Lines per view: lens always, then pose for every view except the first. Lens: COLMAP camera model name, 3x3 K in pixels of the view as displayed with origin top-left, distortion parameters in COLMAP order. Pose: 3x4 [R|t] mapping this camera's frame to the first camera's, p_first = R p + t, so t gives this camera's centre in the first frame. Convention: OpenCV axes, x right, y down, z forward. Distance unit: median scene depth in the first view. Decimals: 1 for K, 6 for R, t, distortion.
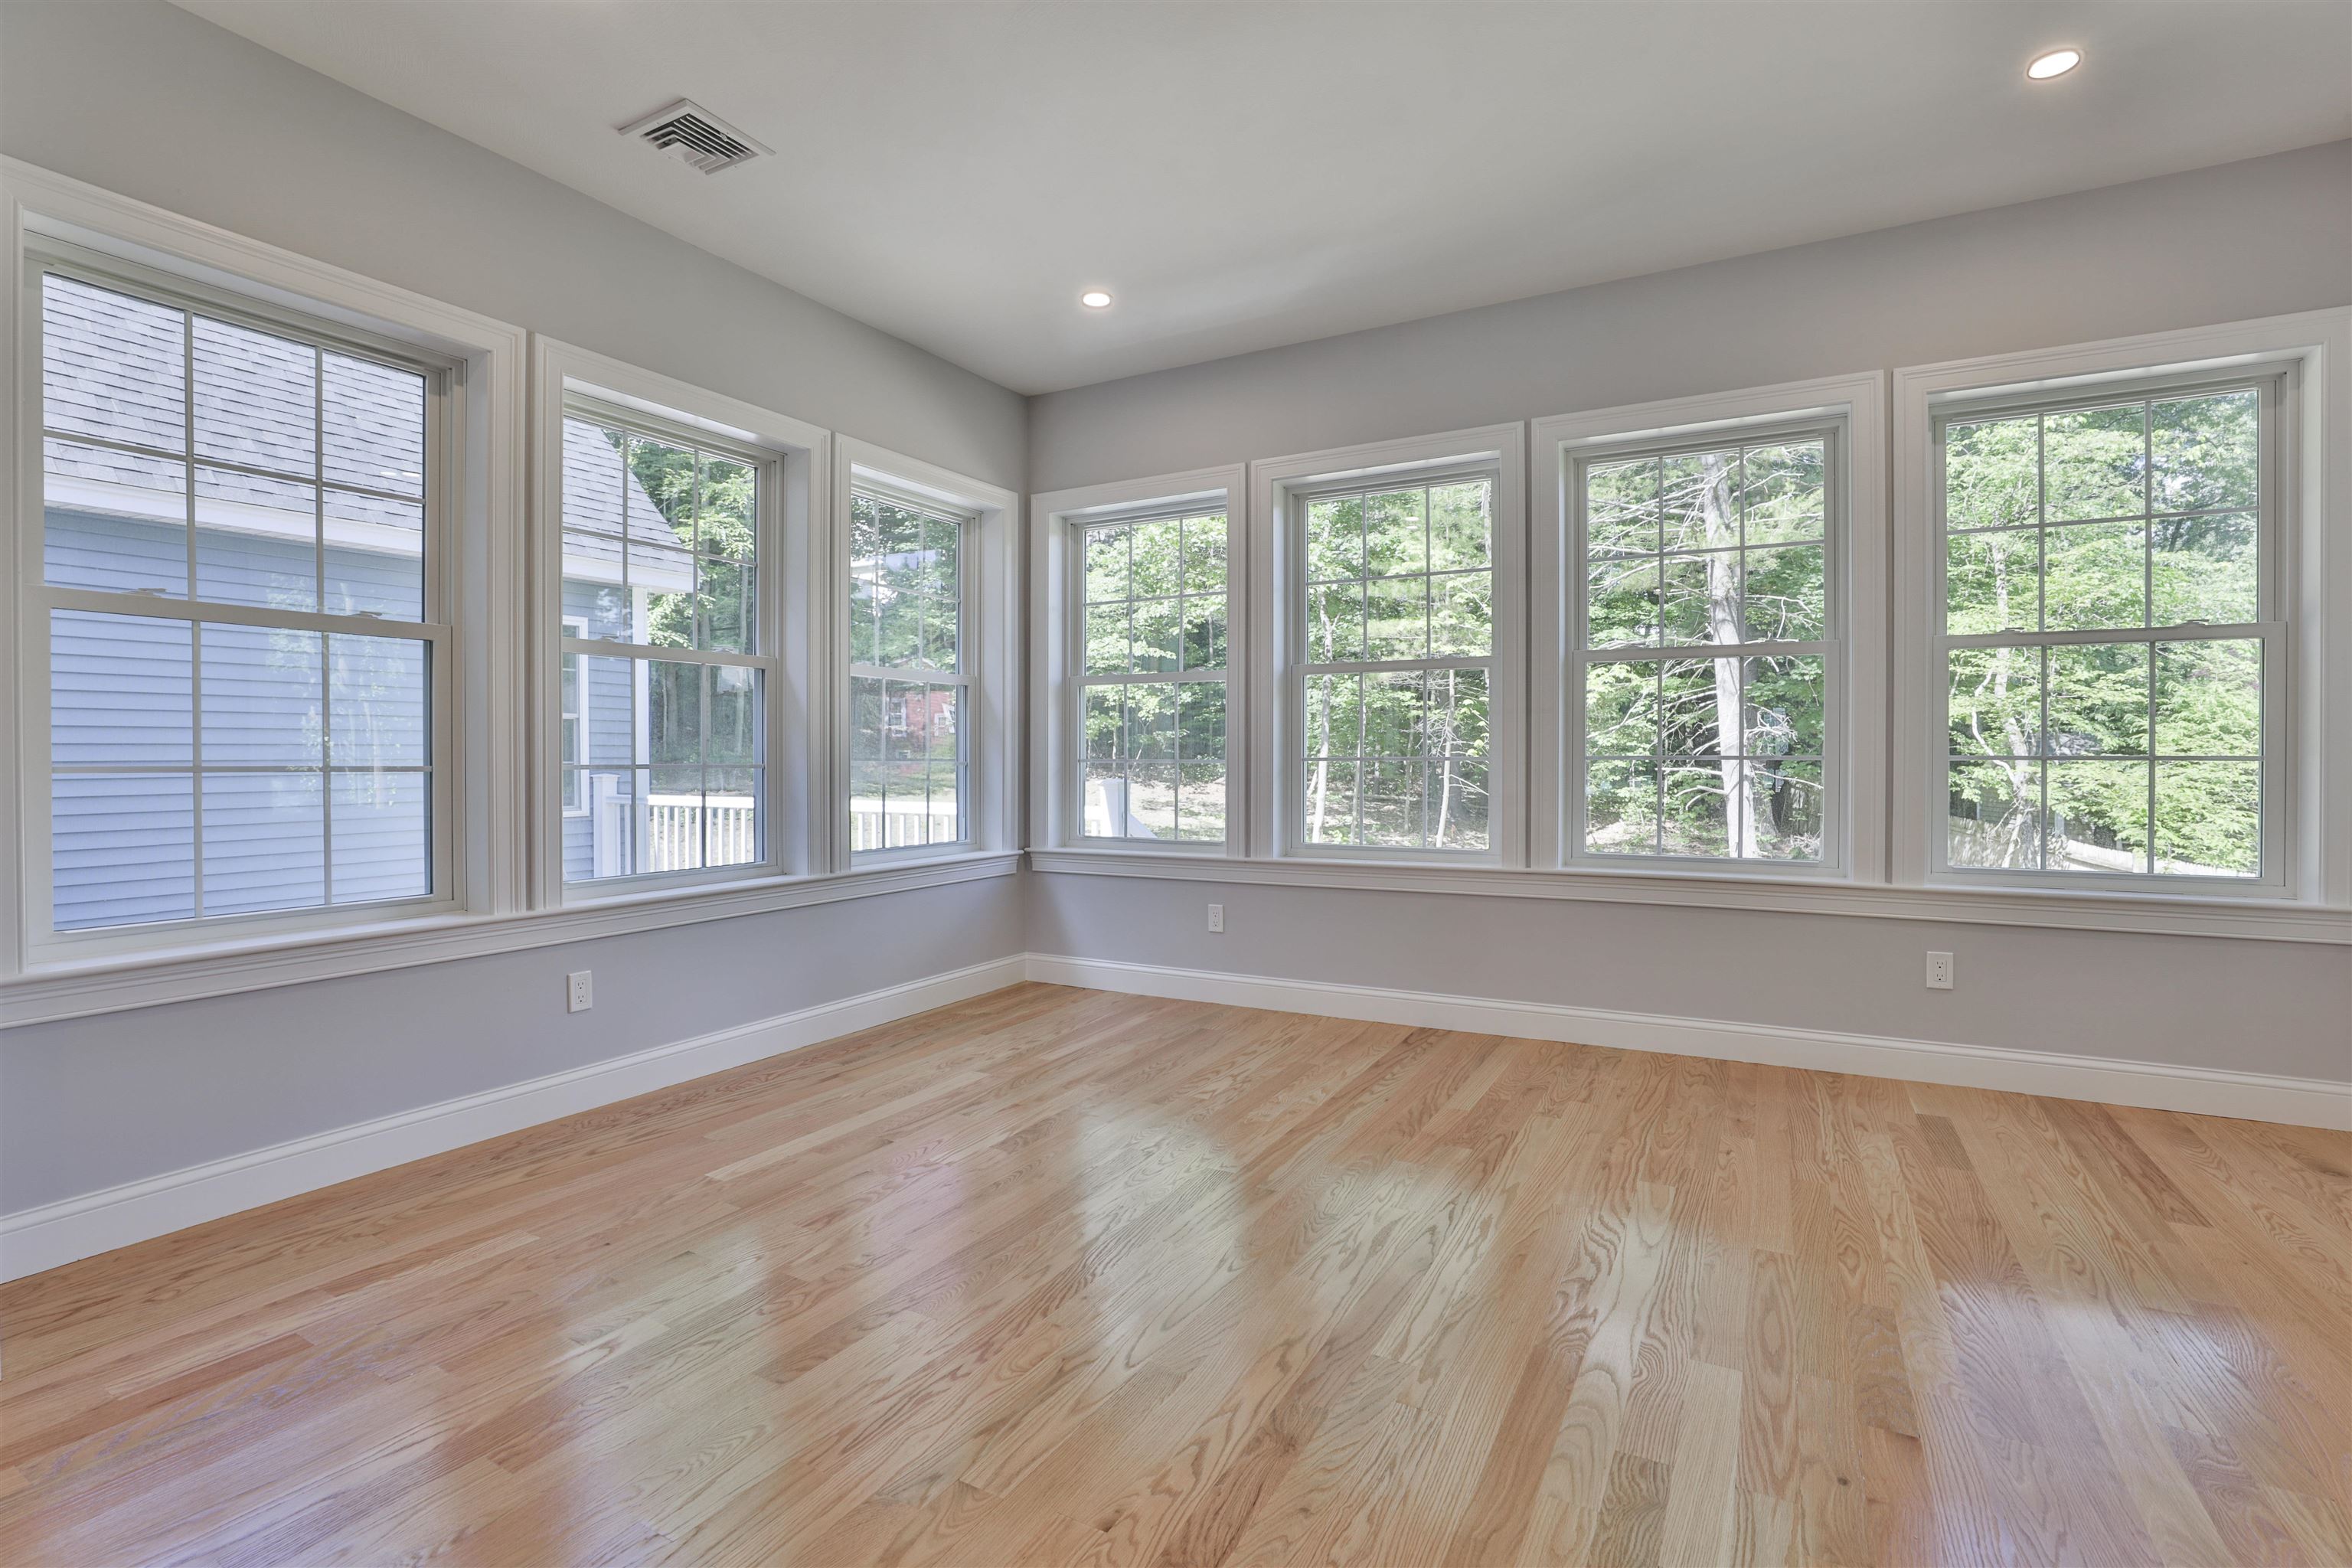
lens RADIAL K [[1090.9, 0, 1153.3], [0, 1090.9, 765.3], [0, 0, 1]] dist [-0.048846, 0.016399]
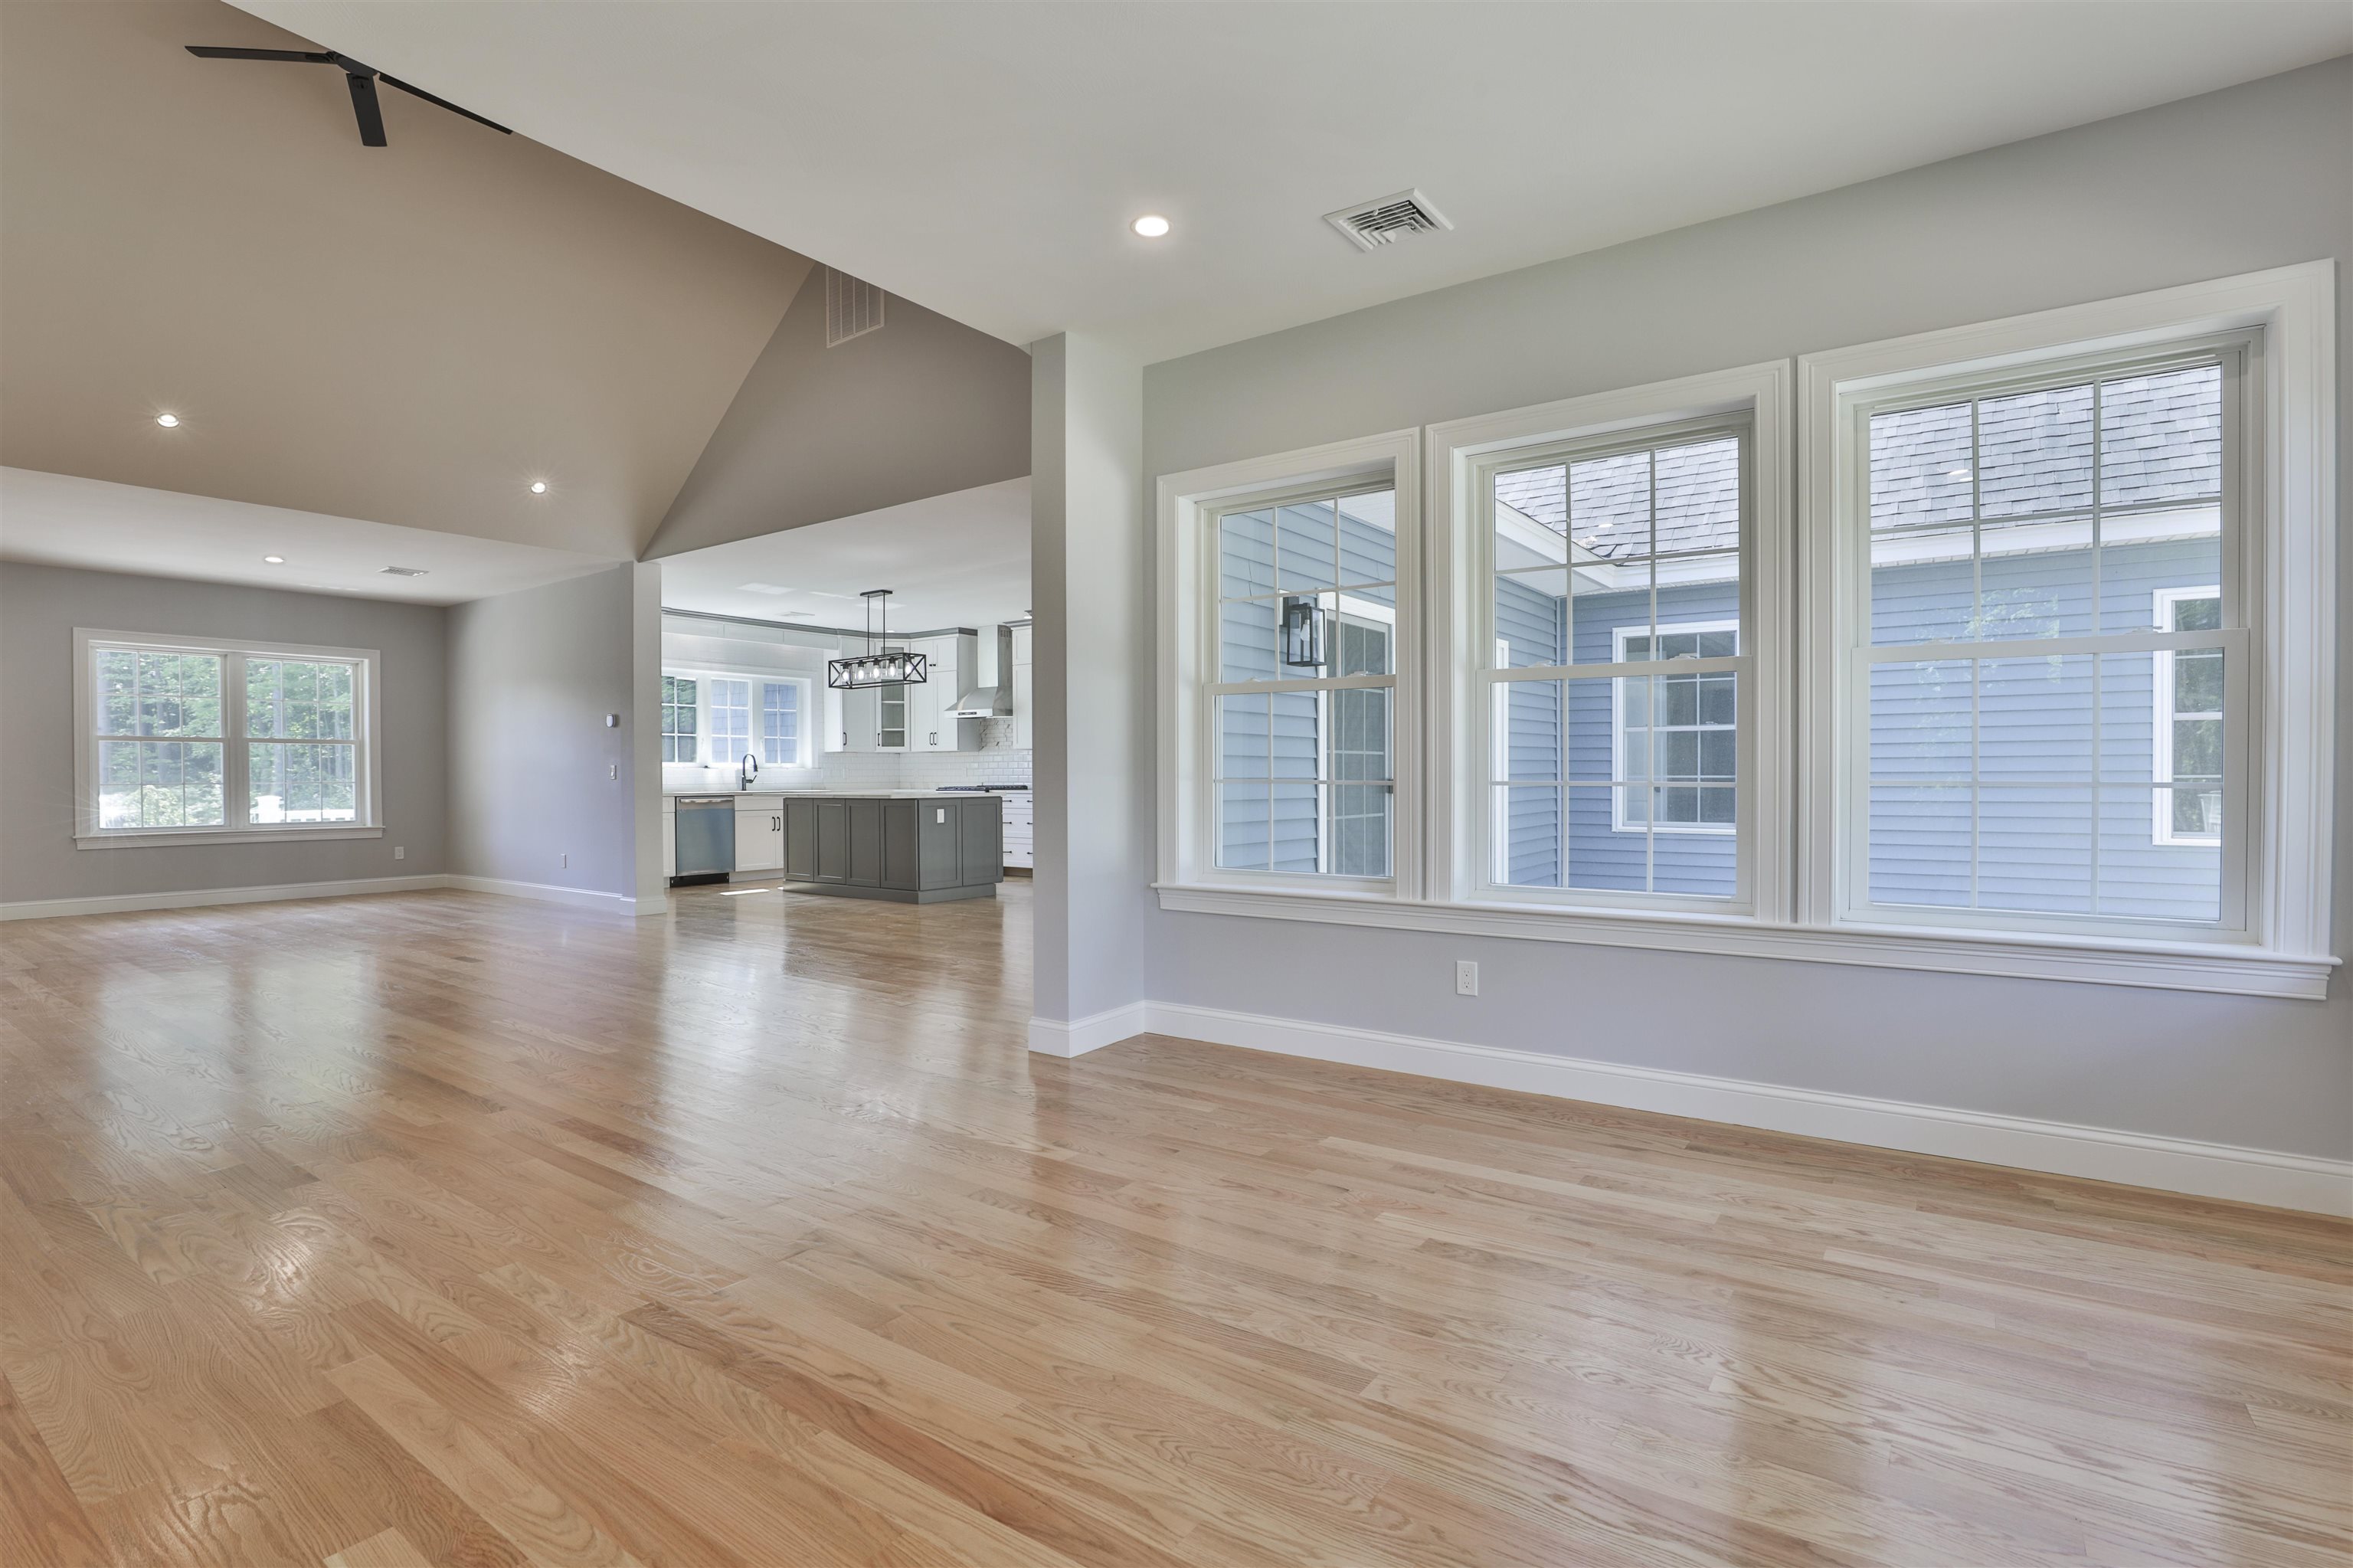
lens RADIAL K [[1089.9, 0, 1239.0], [0, 1089.9, 775.7], [0, 0, 1]] dist [-0.026744, 0.000405]
pose [[-0.058453, 0.006100, -0.998272, 0.561672], [-0.003715, 0.999973, 0.006328, -0.011671], [0.998283, 0.004078, -0.058429, 0.717522]]
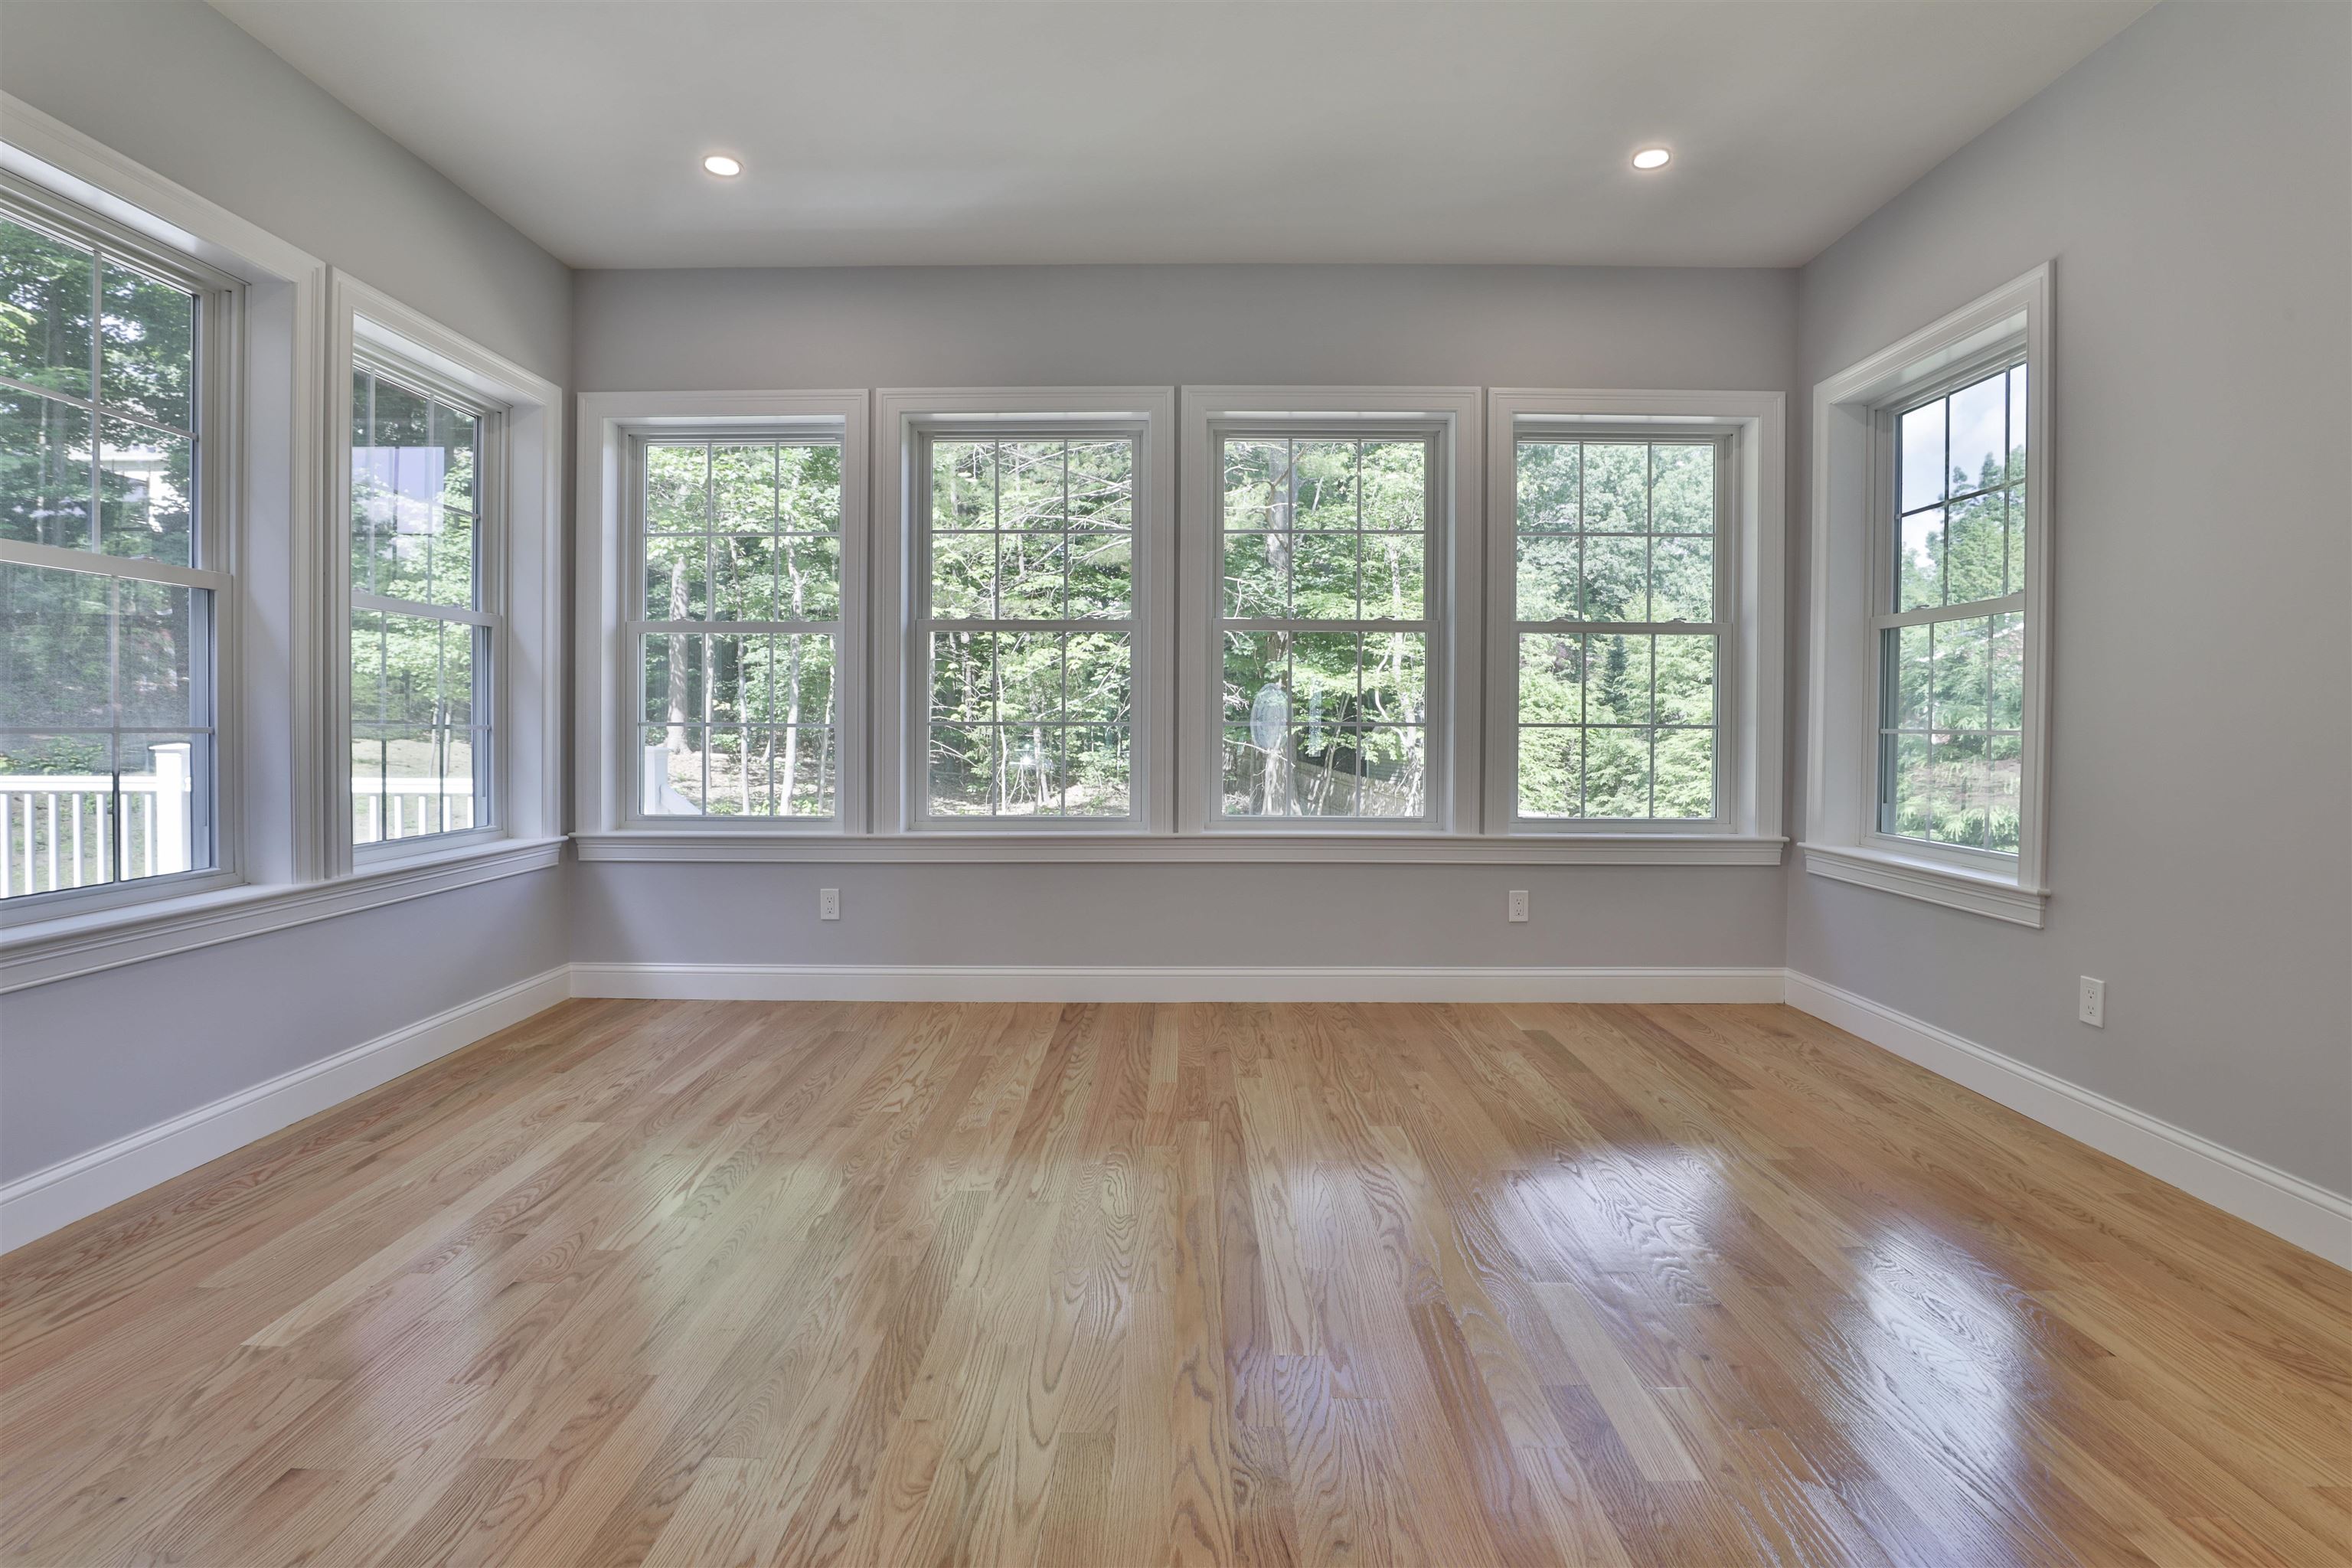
lens RADIAL K [[1123.8, 0, 1168.6], [0, 1123.8, 744.2], [0, 0, 1]] dist [-0.043787, 0.012887]
pose [[0.874834, -0.003772, 0.484408, -0.177878], [-0.002180, 0.999929, 0.011724, -0.000007], [-0.484418, -0.011312, 0.874764, 0.101258]]
